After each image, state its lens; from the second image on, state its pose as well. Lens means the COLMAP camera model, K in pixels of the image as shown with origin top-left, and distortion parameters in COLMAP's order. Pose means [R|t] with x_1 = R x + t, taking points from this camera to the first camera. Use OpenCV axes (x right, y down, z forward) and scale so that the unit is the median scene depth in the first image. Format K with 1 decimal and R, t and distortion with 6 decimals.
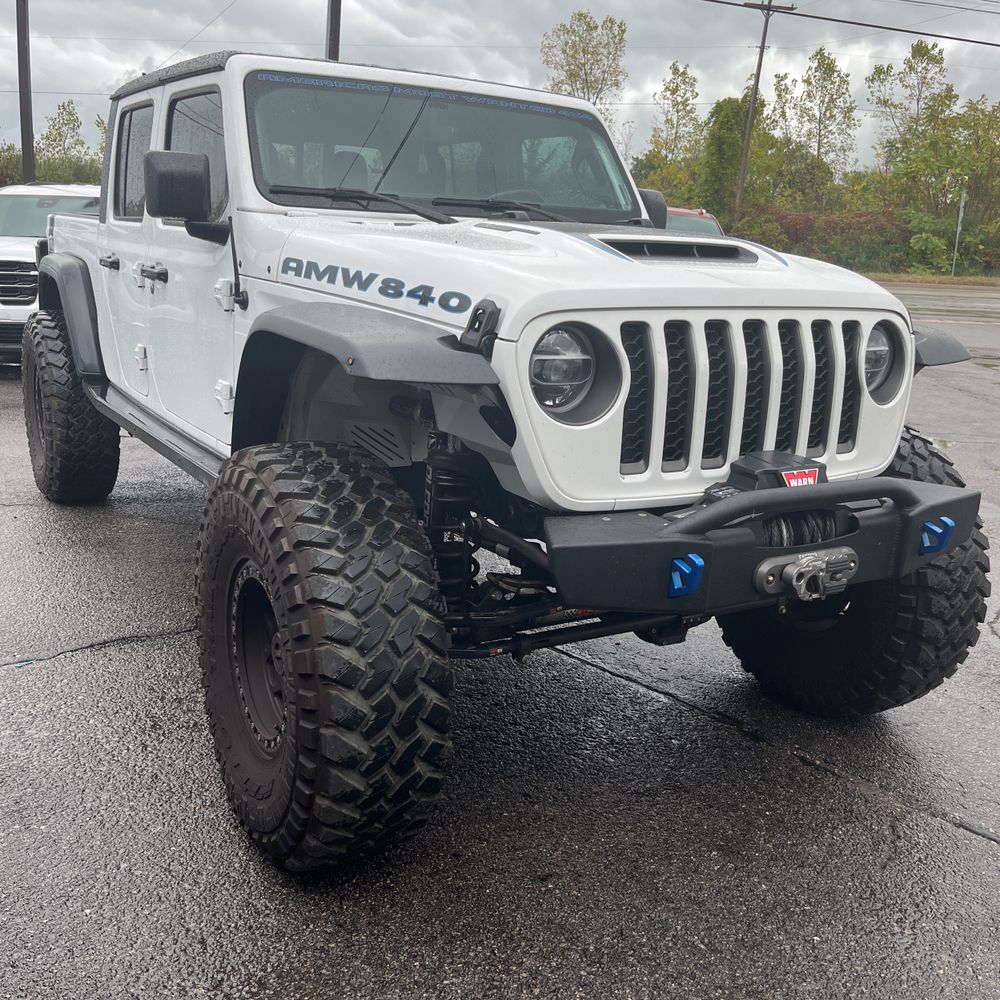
lens RADIAL K [[1039.6, 0, 505.9], [0, 1039.6, 511.1], [0, 0, 1]] dist [0.028258, -0.067310]
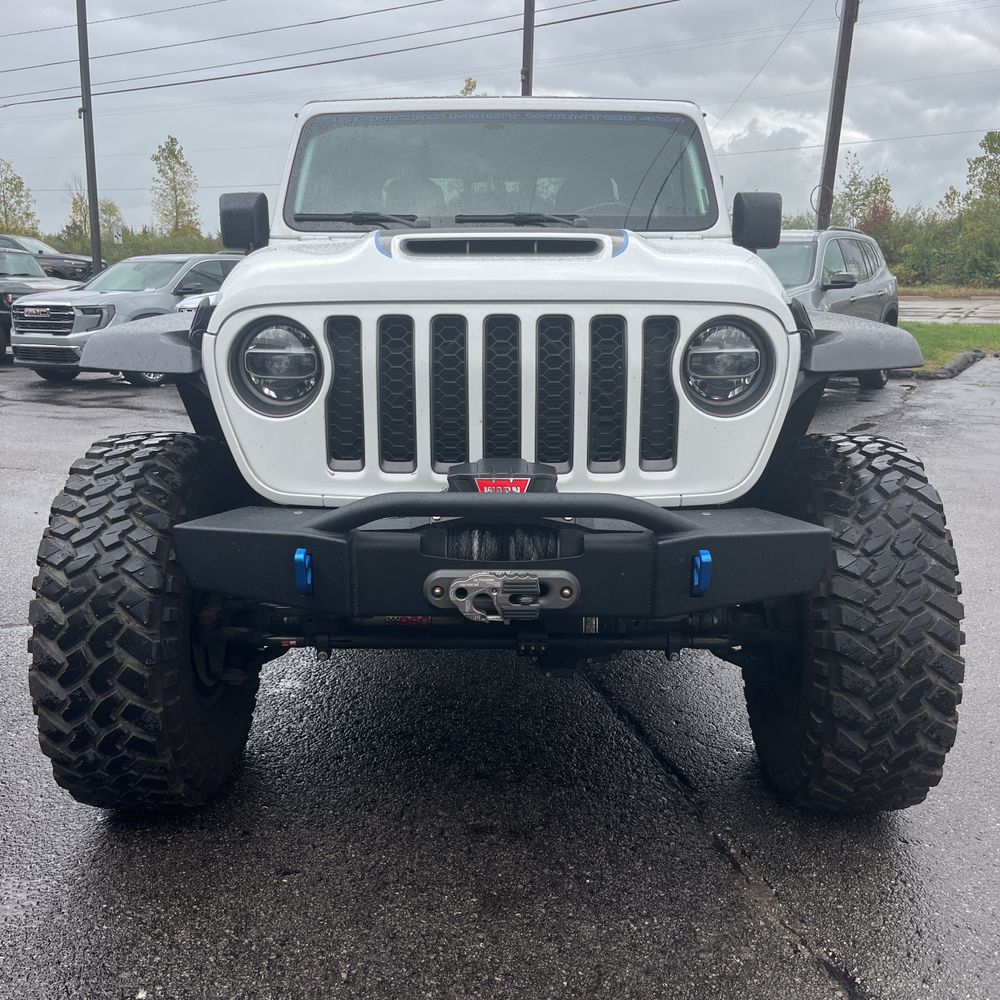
lens RADIAL K [[1039.6, 0, 505.9], [0, 1039.6, 511.1], [0, 0, 1]] dist [0.028258, -0.067310]
pose [[0.856137, 0.071370, -0.511797, 0.729689], [-0.095329, 0.995231, -0.020682, 0.007386], [0.507880, 0.066496, 0.858858, 0.230588]]
